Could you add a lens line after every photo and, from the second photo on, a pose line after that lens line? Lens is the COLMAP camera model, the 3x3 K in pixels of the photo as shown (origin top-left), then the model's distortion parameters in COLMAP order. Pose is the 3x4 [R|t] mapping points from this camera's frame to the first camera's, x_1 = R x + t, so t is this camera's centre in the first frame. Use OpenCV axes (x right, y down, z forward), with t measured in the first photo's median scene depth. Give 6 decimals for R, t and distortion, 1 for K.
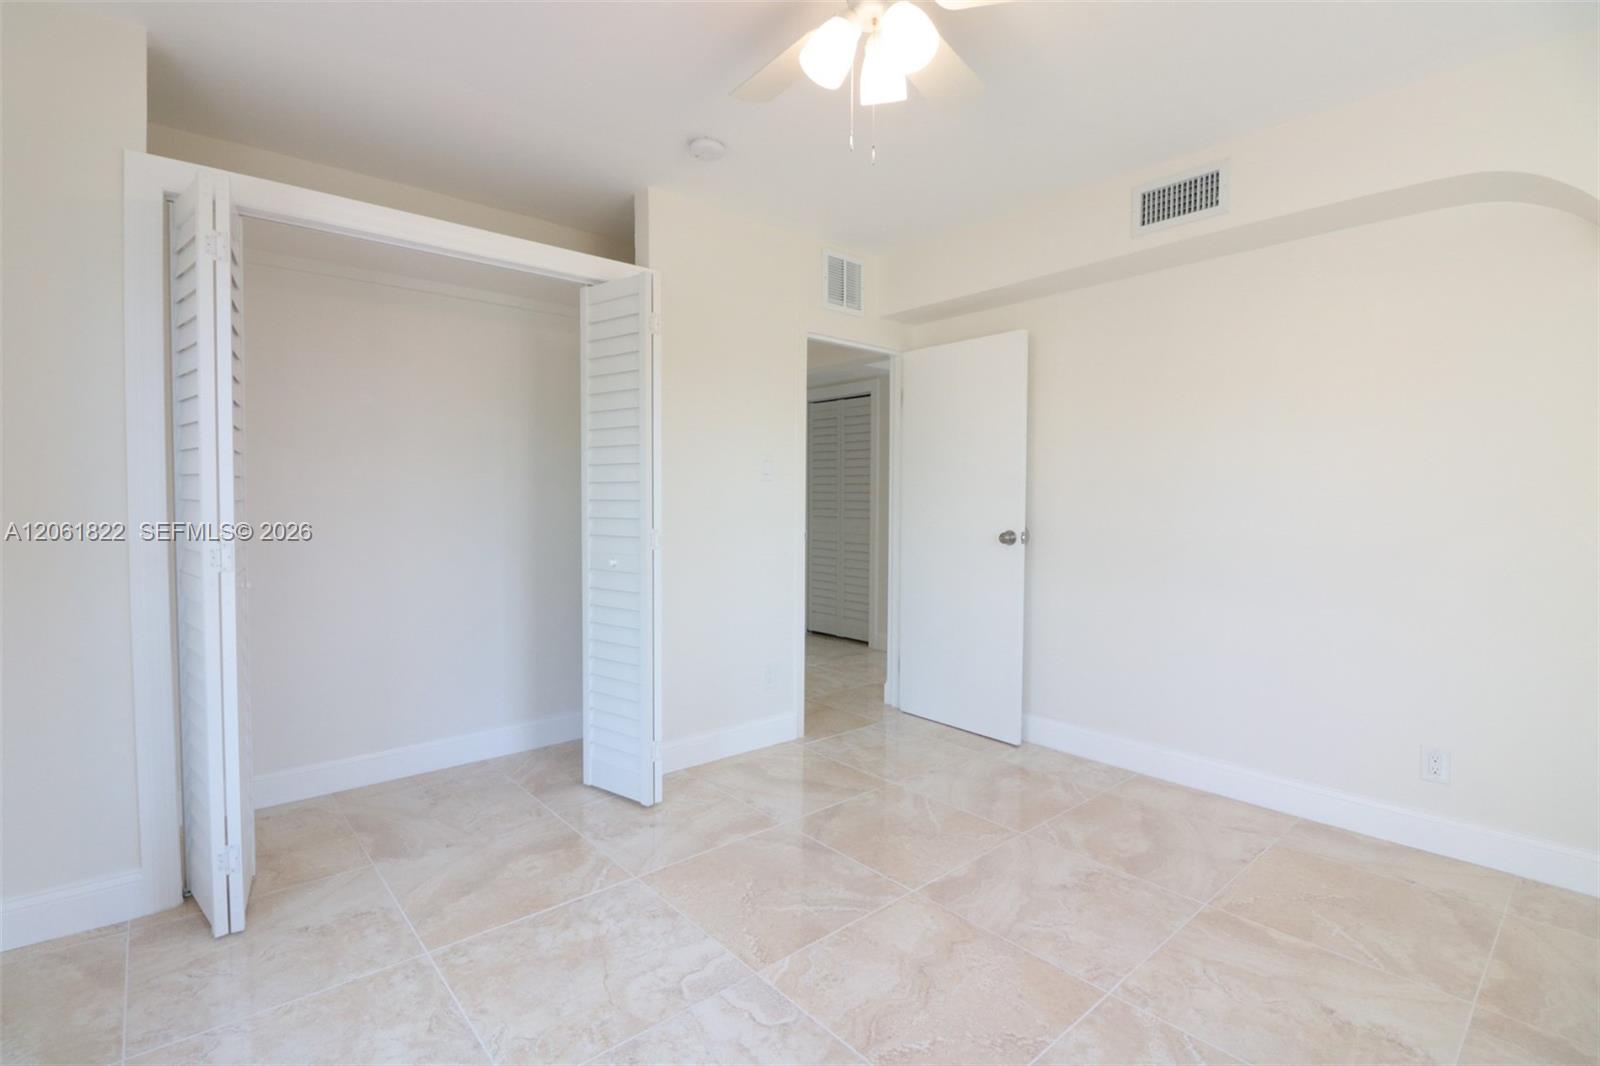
lens RADIAL K [[740.3, 0, 785.0], [0, 740.3, 527.1], [0, 0, 1]] dist [-0.010918, -0.000695]
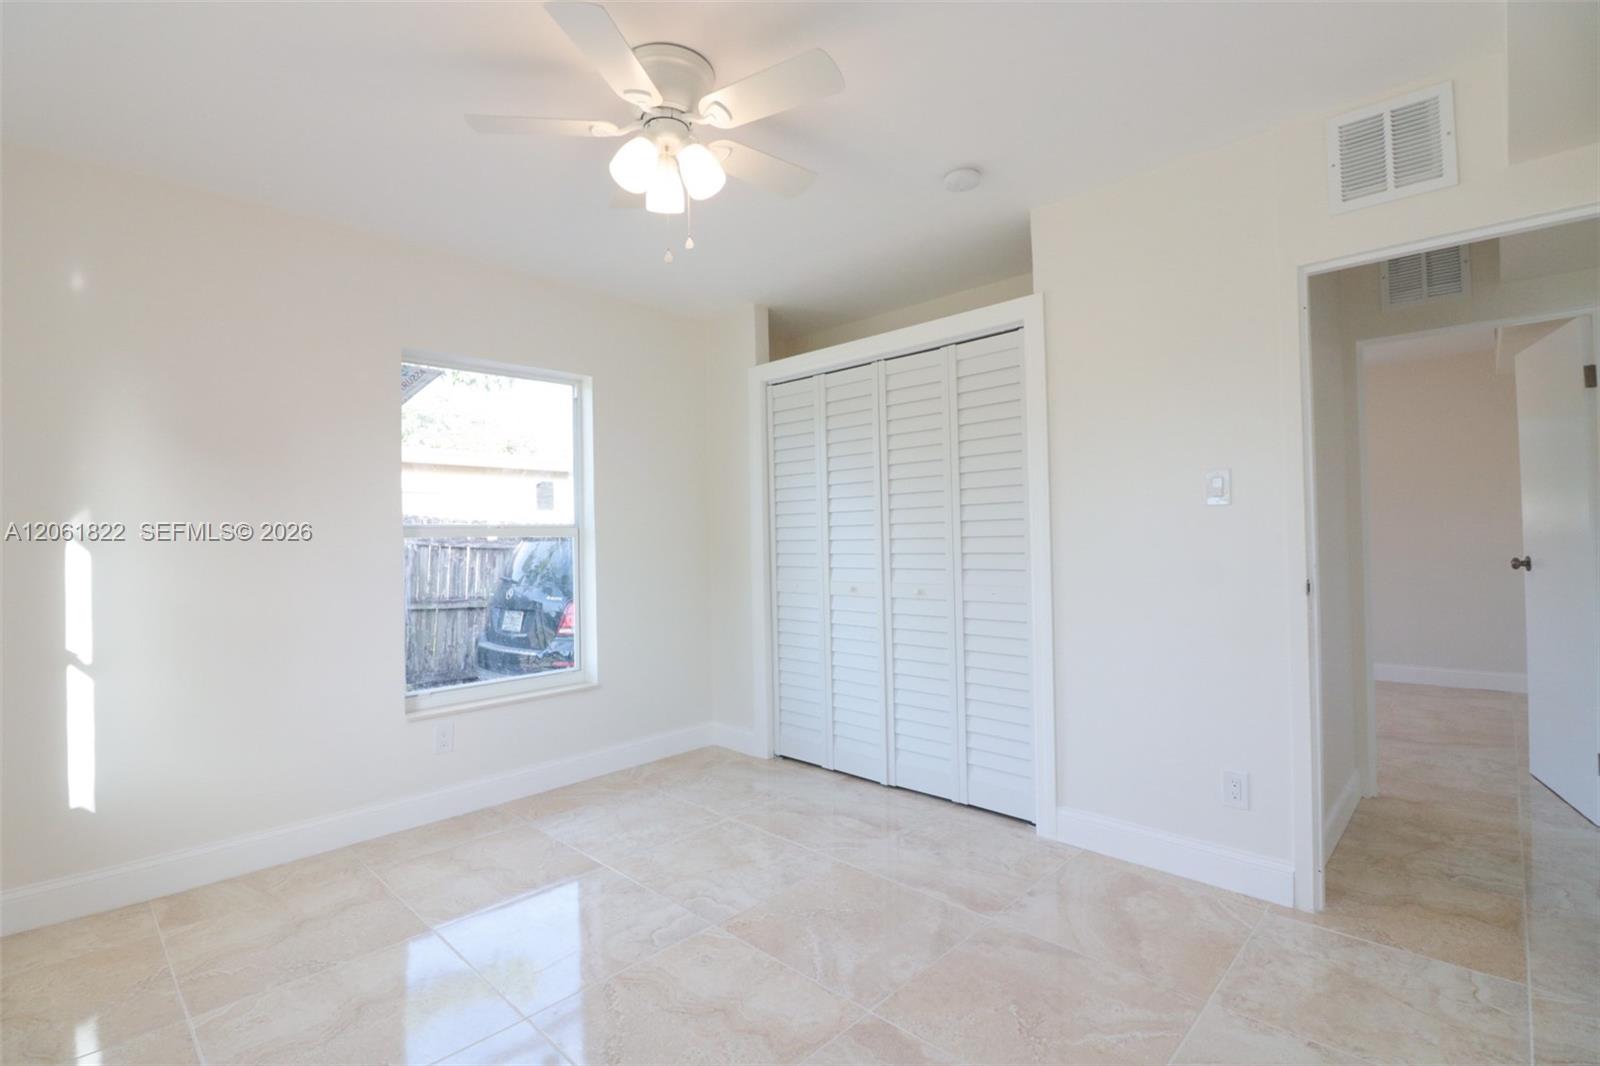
lens RADIAL K [[740.3, 0, 785.0], [0, 740.3, 527.1], [0, 0, 1]] dist [-0.010918, -0.000695]
pose [[0.079499, -0.019937, -0.996636, 0.867197], [-0.016877, 0.999630, -0.021343, -0.027391], [0.996692, 0.018517, 0.079133, 0.718320]]
